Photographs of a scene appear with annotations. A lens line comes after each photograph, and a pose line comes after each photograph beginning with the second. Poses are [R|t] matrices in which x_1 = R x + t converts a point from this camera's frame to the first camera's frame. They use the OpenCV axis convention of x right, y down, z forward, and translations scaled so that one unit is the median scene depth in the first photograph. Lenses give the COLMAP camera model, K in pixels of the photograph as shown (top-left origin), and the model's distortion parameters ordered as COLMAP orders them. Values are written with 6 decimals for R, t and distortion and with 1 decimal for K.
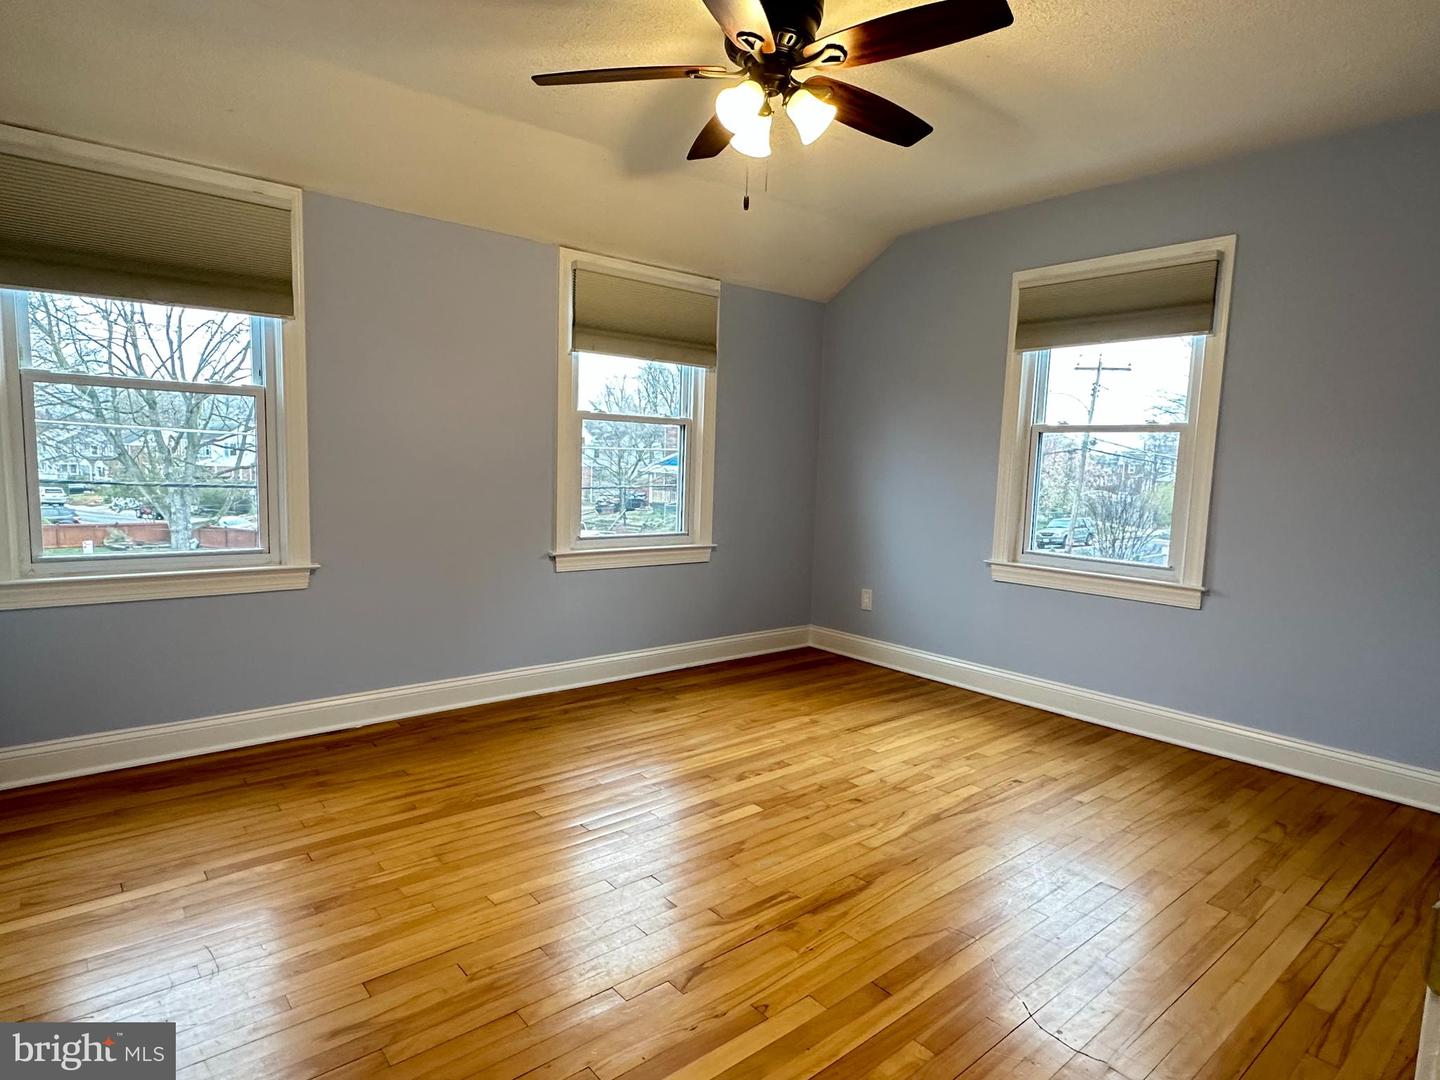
lens RADIAL K [[811.8, 0, 713.7], [0, 811.8, 549.2], [0, 0, 1]] dist [-0.005933, 0.004898]
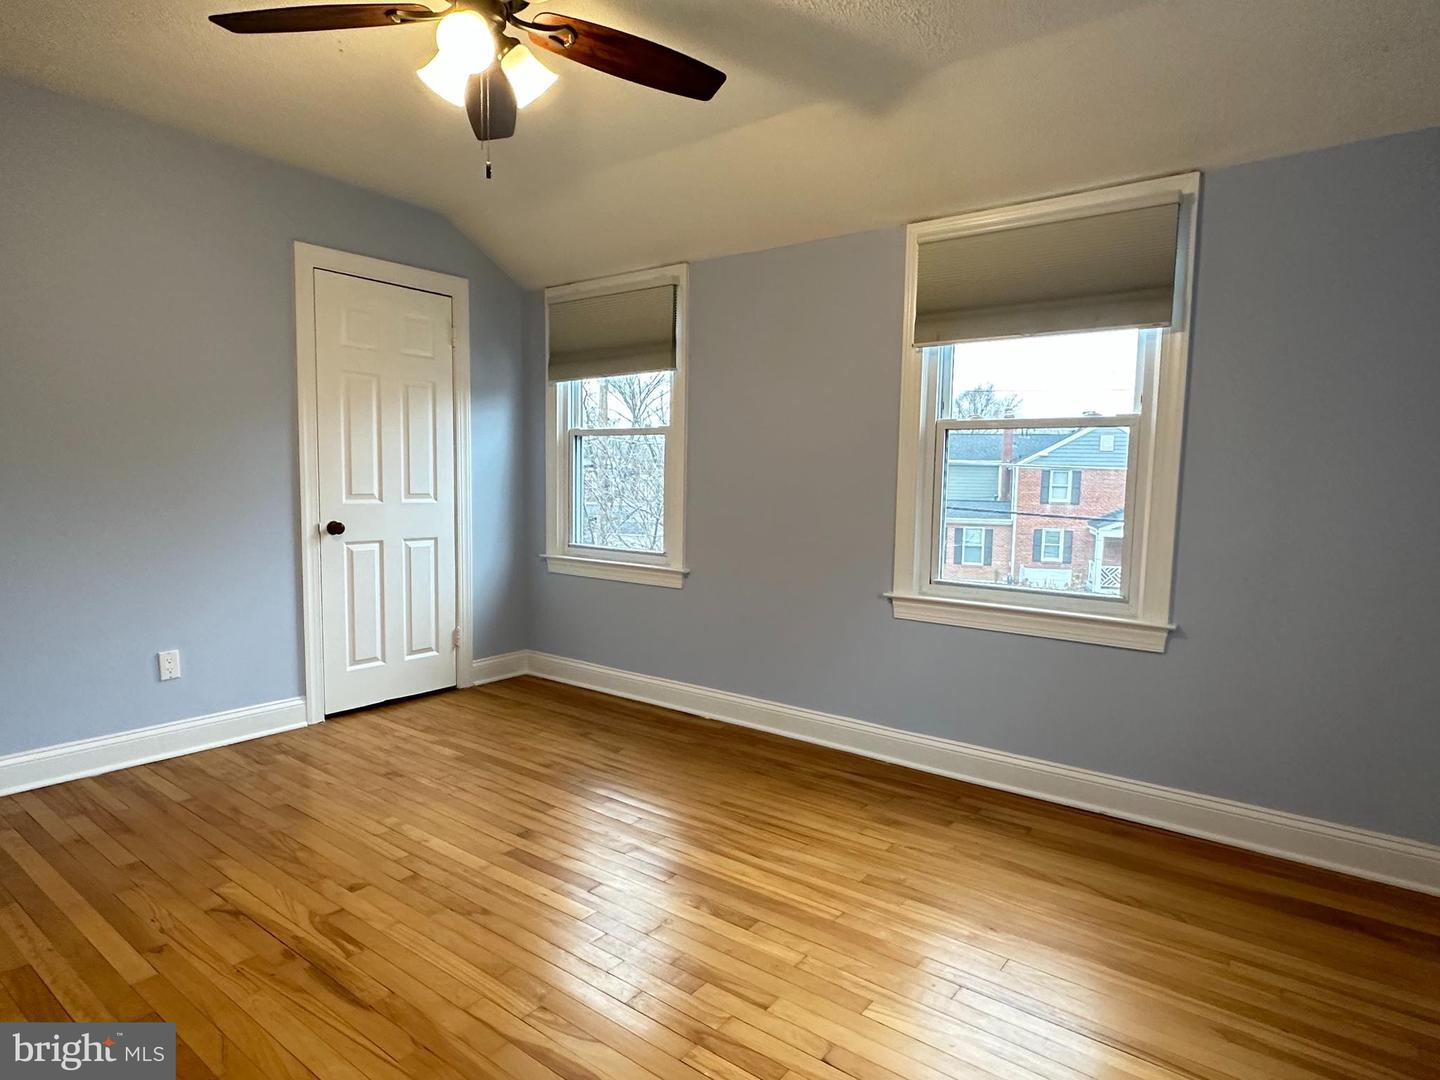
lens RADIAL K [[811.8, 0, 713.7], [0, 811.8, 549.2], [0, 0, 1]] dist [-0.005933, 0.004898]
pose [[0.228700, 0.061324, -0.971564, 0.676168], [-0.119259, 0.992262, 0.034558, -0.057162], [0.966164, 0.107964, 0.234244, 0.748436]]
